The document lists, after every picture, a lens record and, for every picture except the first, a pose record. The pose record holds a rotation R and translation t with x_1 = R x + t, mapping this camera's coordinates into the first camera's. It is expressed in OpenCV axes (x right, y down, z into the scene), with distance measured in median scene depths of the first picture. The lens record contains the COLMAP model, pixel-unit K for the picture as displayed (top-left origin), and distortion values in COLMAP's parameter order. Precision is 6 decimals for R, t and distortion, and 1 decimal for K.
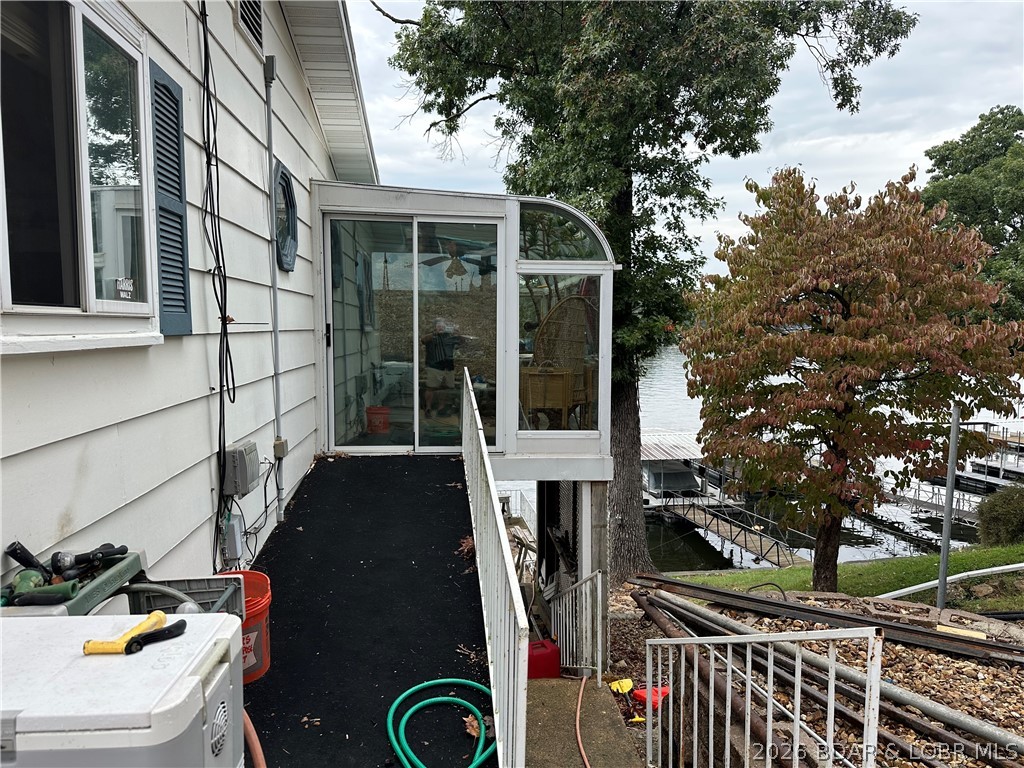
lens RADIAL K [[706.6, 0, 501.8], [0, 706.6, 389.4], [0, 0, 1]] dist [0.065792, -0.073817]
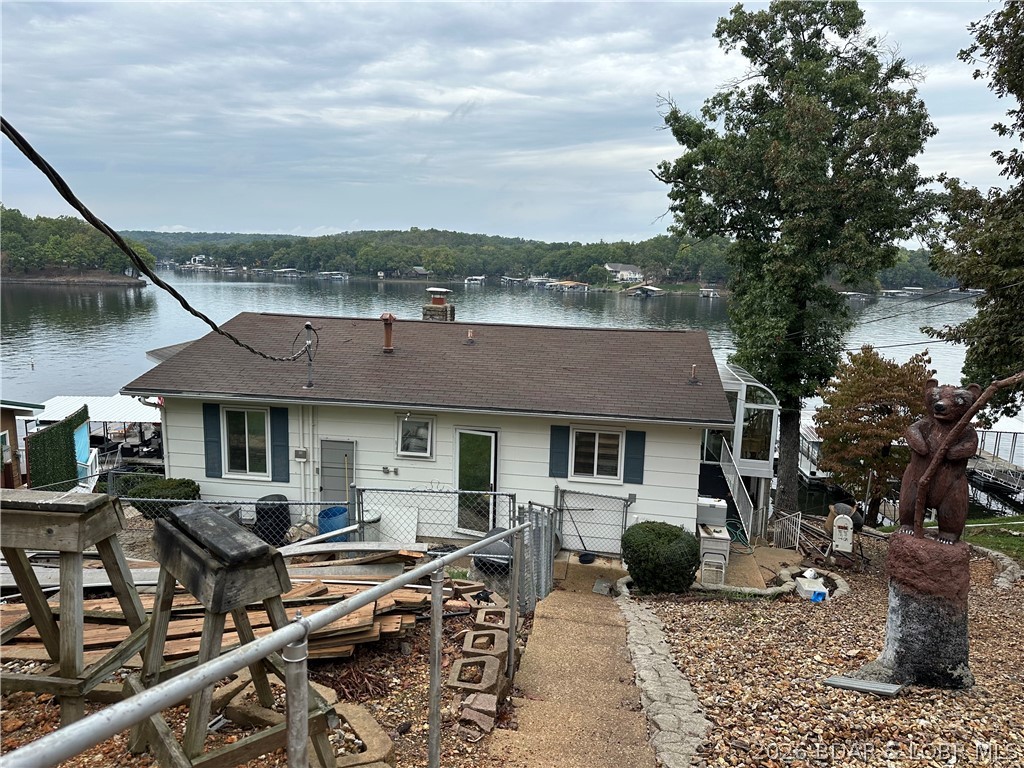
lens RADIAL K [[706.6, 0, 507.3], [0, 706.6, 381.0], [0, 0, 1]] dist [0.065792, -0.073817]
pose [[0.970163, 0.069956, -0.232142, -0.083364], [-0.053179, 0.995552, 0.077769, -0.147330], [0.236550, -0.063103, 0.969568, -0.703024]]
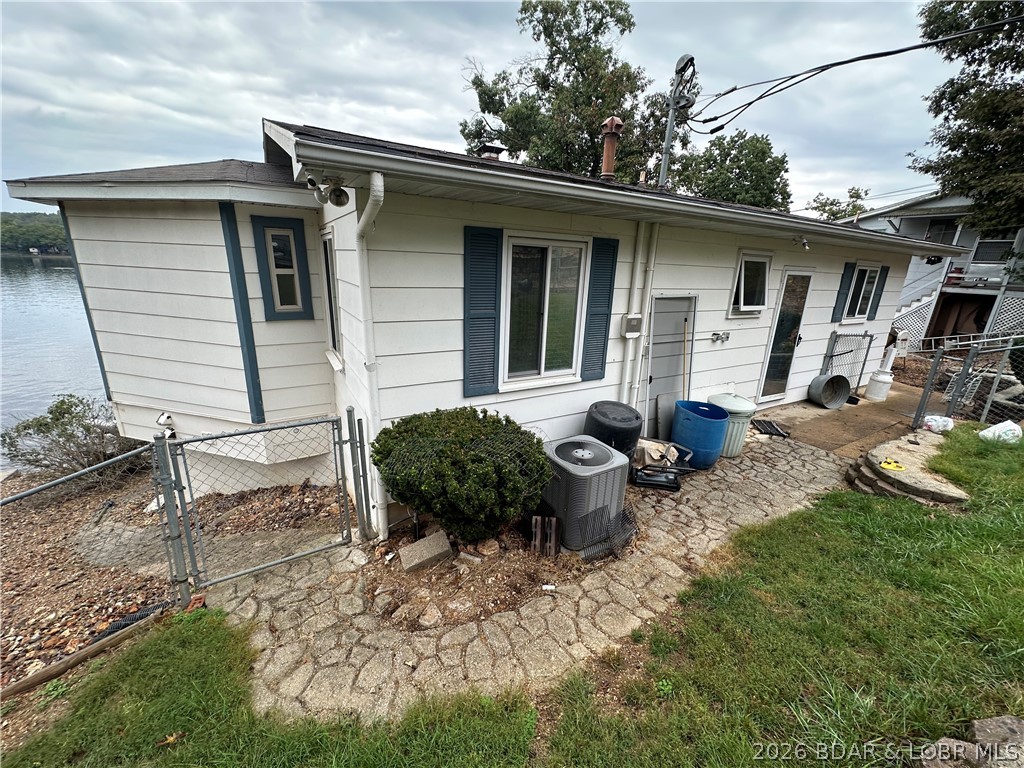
lens RADIAL K [[402.0, 0, 511.2], [0, 402.0, 378.0], [0, 0, 1]] dist [0.000190, 0.000855]
pose [[0.911666, -0.070933, 0.404763, -0.631157], [-0.011038, 0.980407, 0.196673, -0.016262], [-0.410783, -0.183768, 0.893021, -0.225560]]
